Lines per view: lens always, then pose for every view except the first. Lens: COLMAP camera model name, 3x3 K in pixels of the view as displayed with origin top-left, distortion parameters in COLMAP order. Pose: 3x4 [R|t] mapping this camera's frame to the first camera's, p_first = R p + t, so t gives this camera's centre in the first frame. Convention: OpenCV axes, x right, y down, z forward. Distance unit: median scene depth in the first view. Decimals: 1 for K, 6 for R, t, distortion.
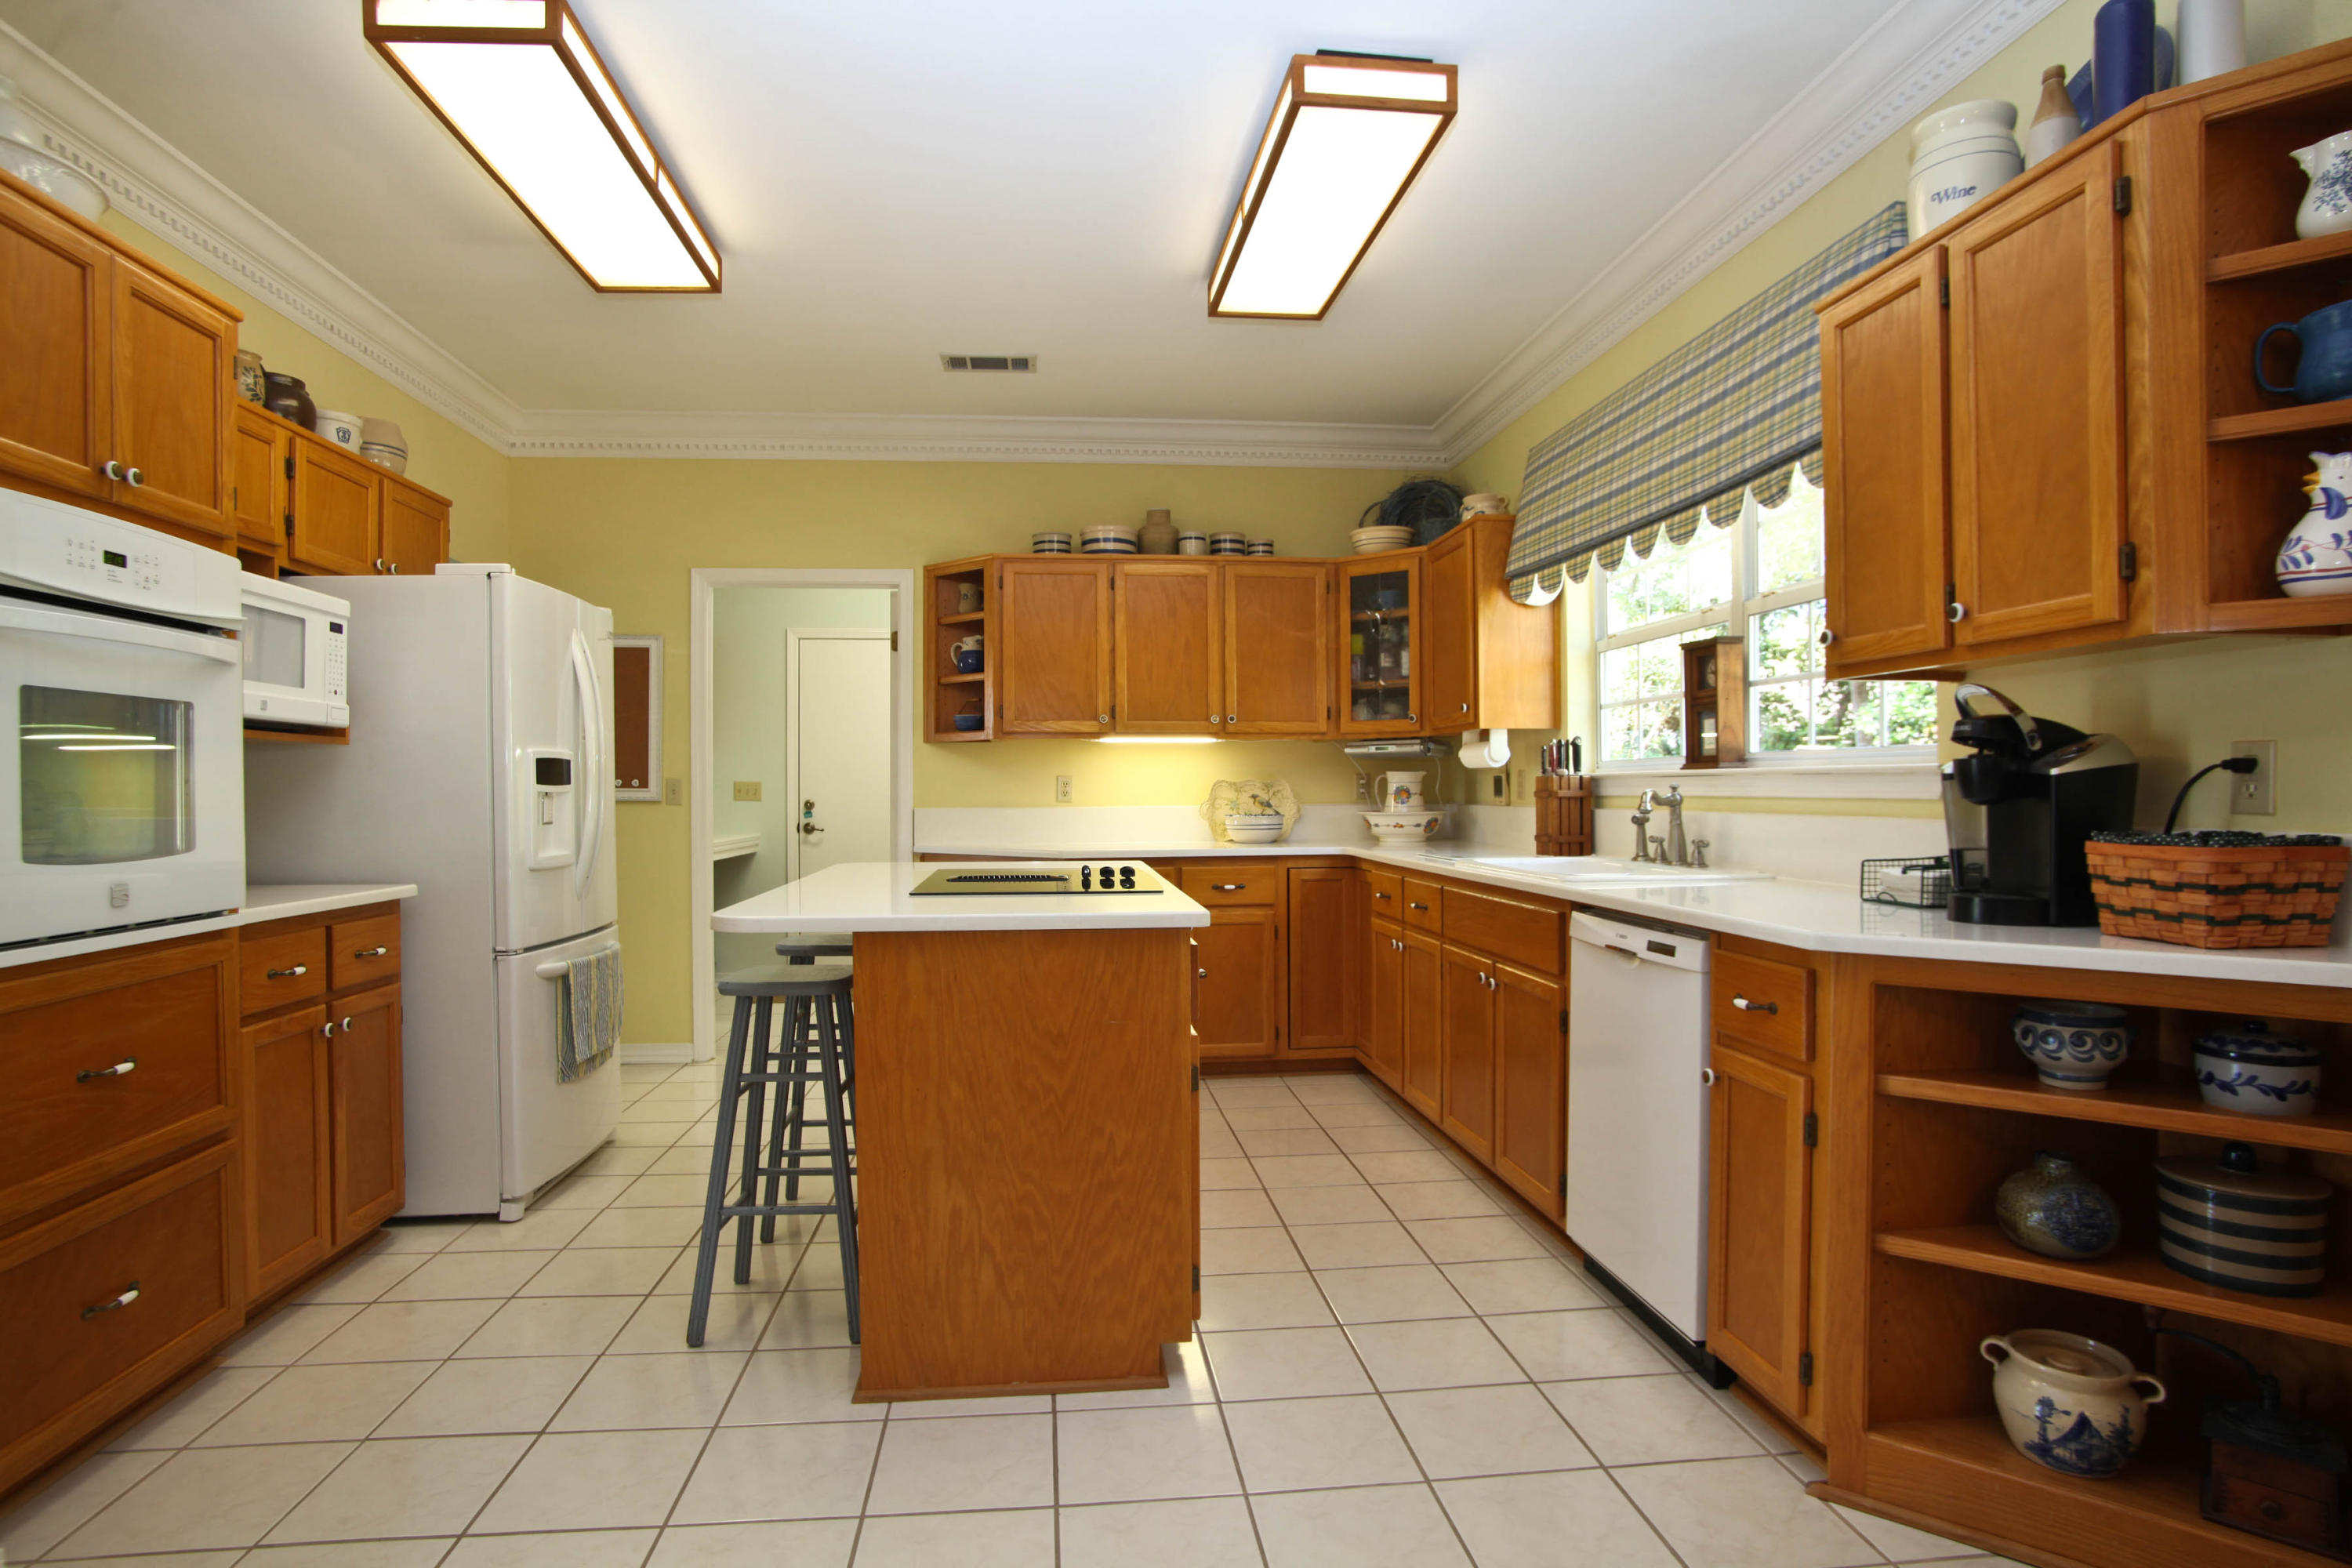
lens RADIAL K [[1273.0, 0, 1176.7], [0, 1273.0, 794.9], [0, 0, 1]] dist [-0.076292, 0.035059]
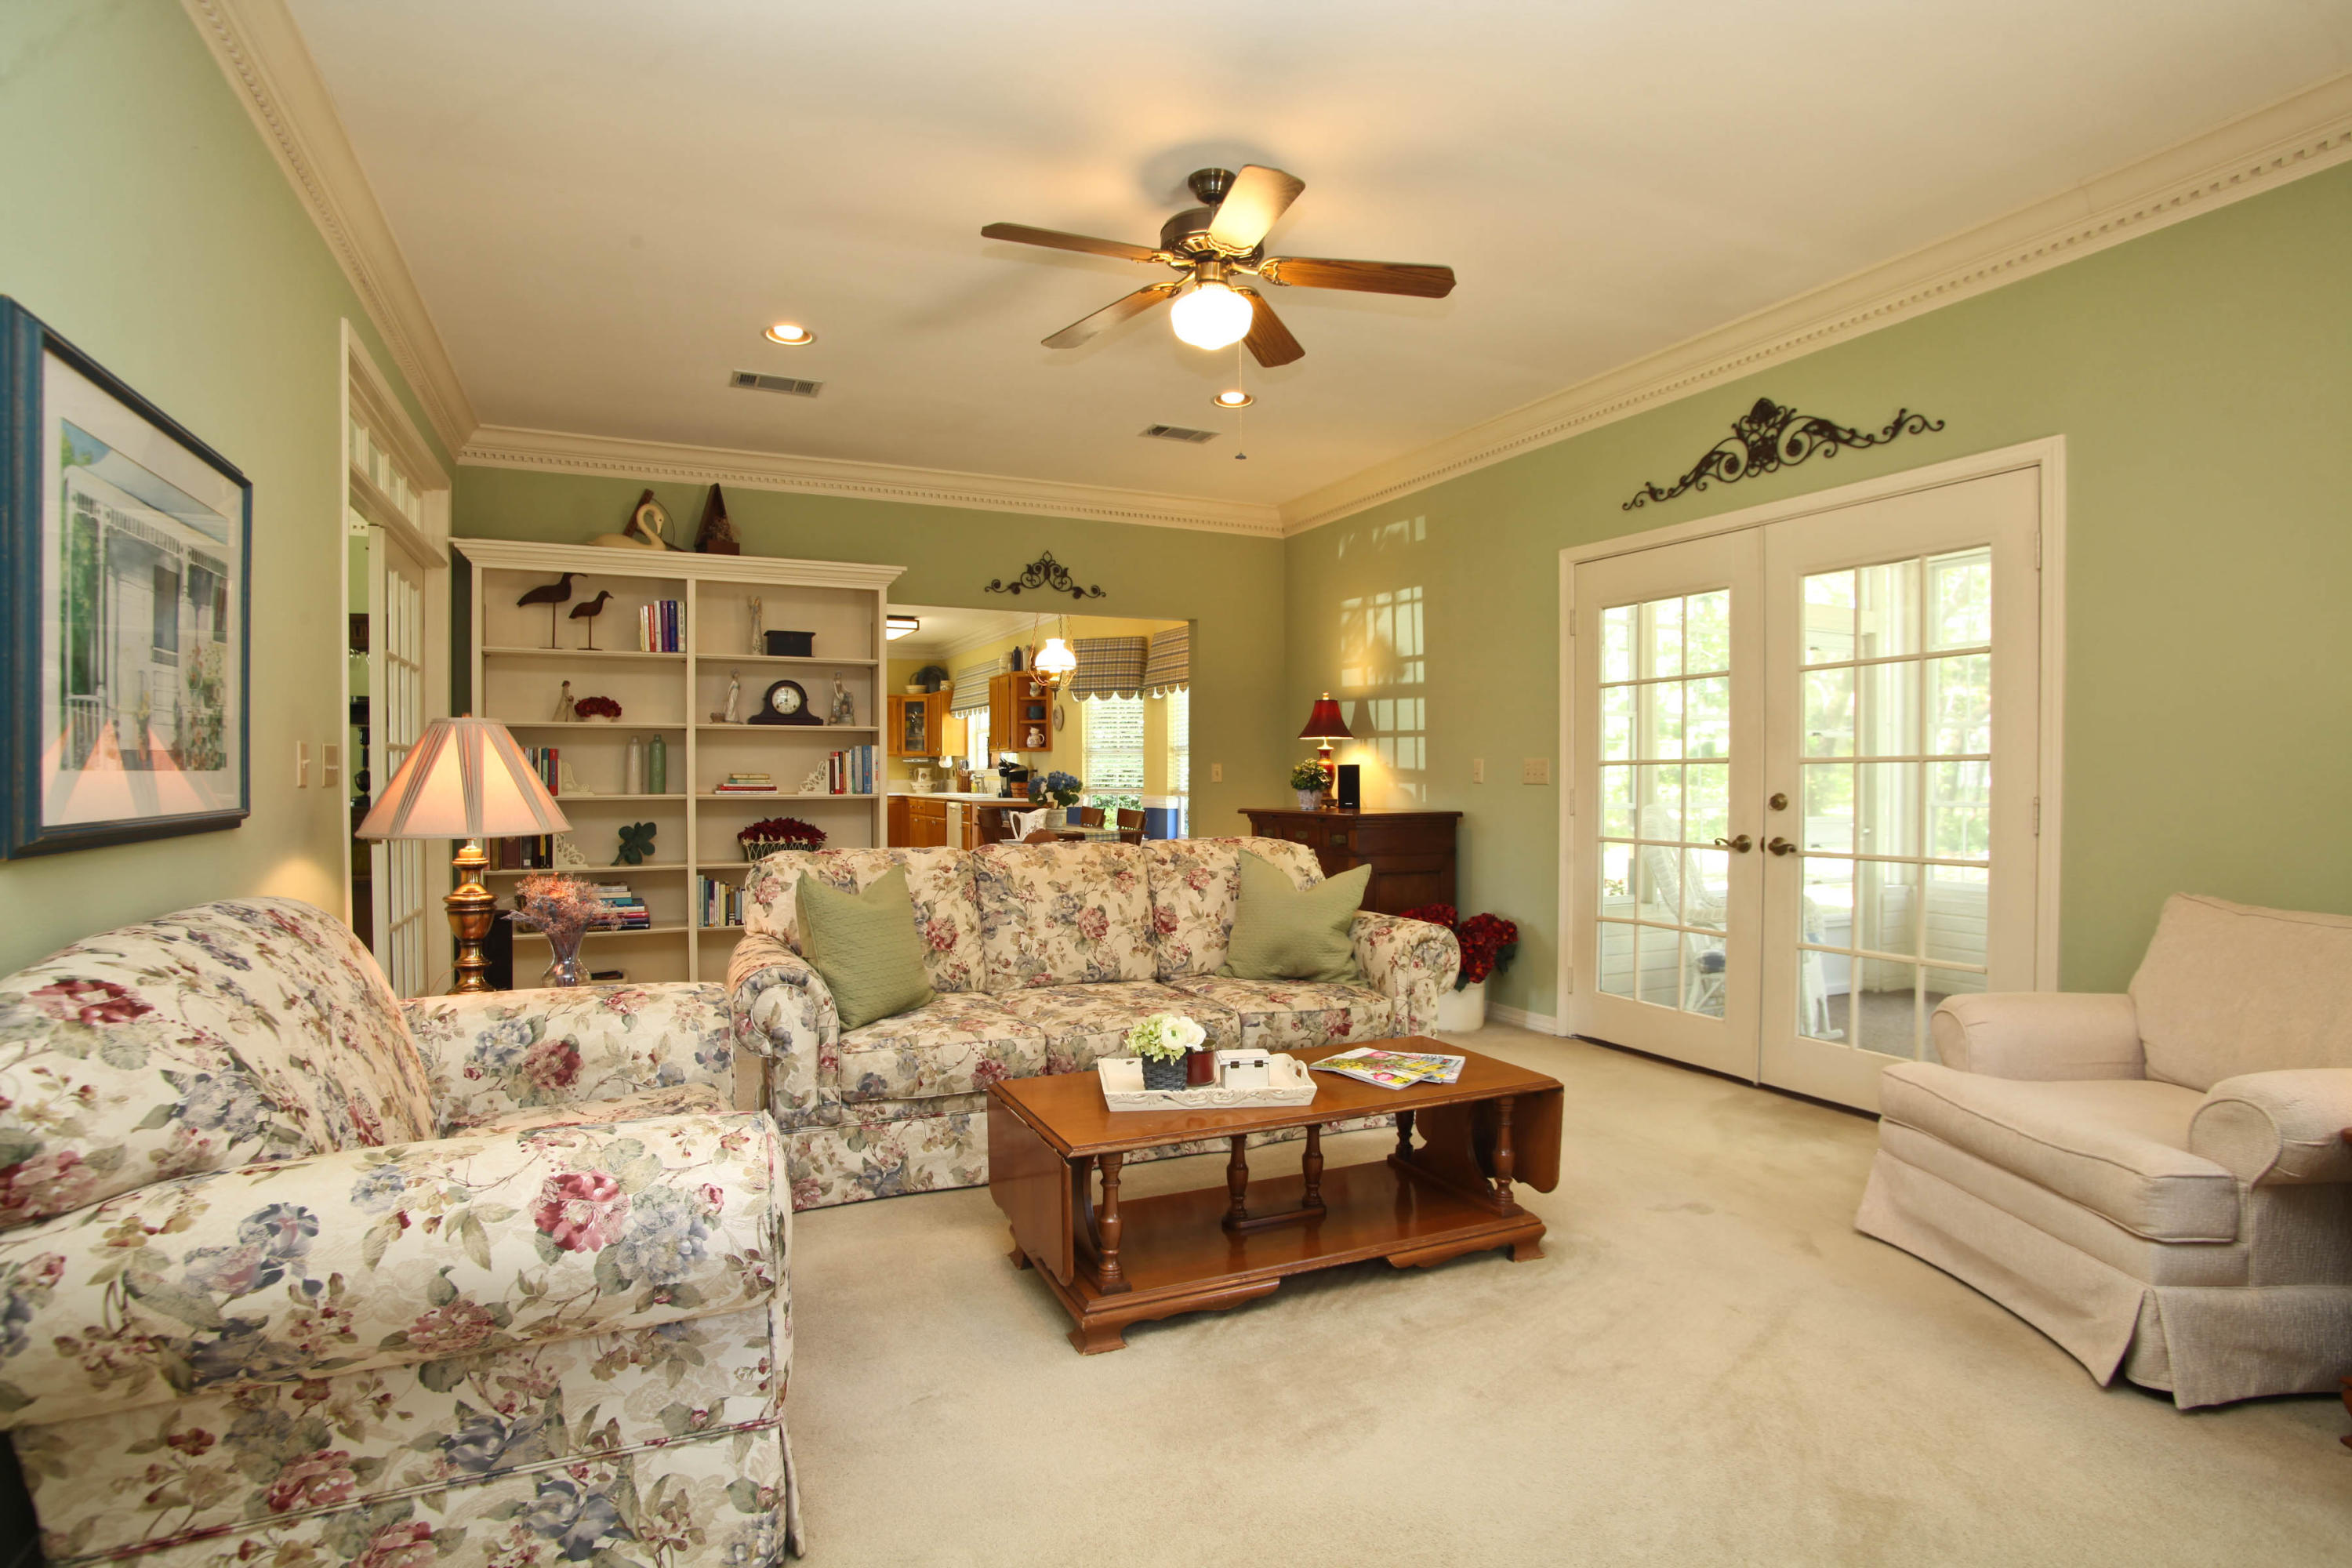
lens RADIAL K [[1166.4, 0, 1167.5], [0, 1166.4, 795.6], [0, 0, 1]] dist [-0.062846, 0.010237]
pose [[0.946694, -0.004609, 0.322102, -0.158394], [-0.000413, 0.999879, 0.015522, 0.003556], [-0.322134, -0.014827, 0.946578, -1.777224]]
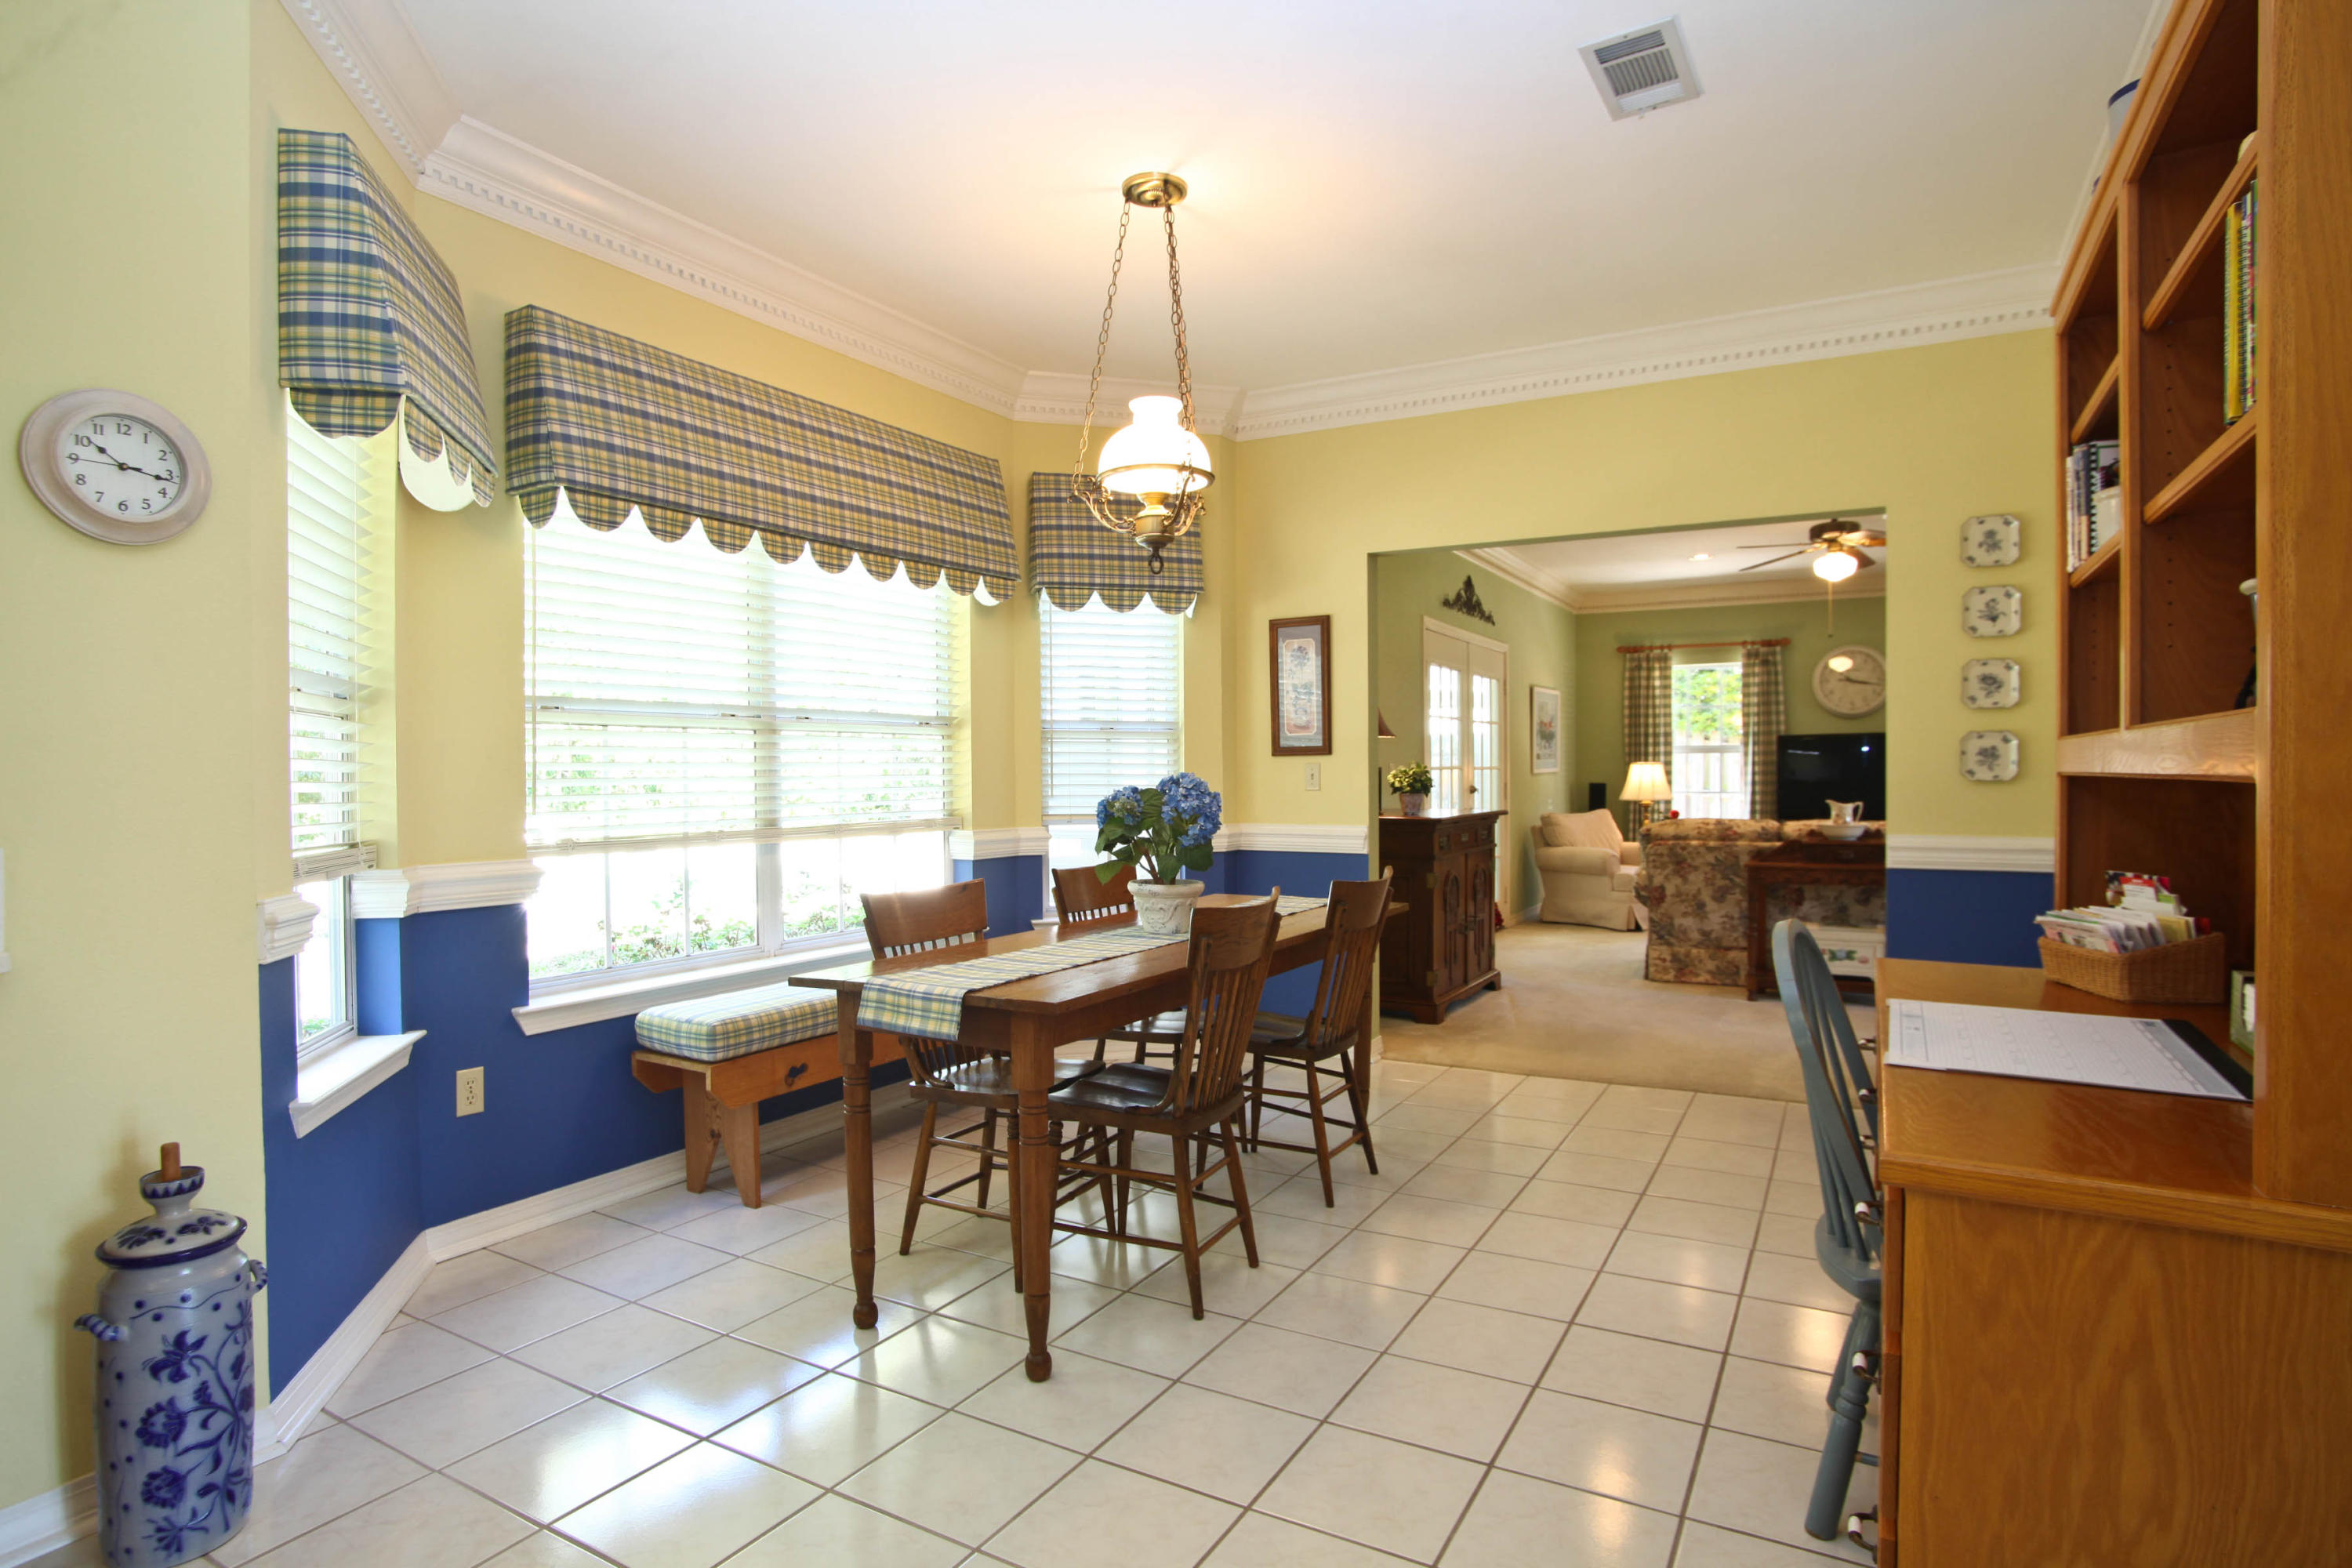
lens RADIAL K [[1273.0, 0, 1141.2], [0, 1273.0, 803.2], [0, 0, 1]] dist [-0.076292, 0.035059]
pose [[-0.802217, -0.004212, 0.597017, -0.154757], [0.011251, 0.999691, 0.022171, -0.004003], [-0.596926, 0.024503, -0.801922, 0.391032]]
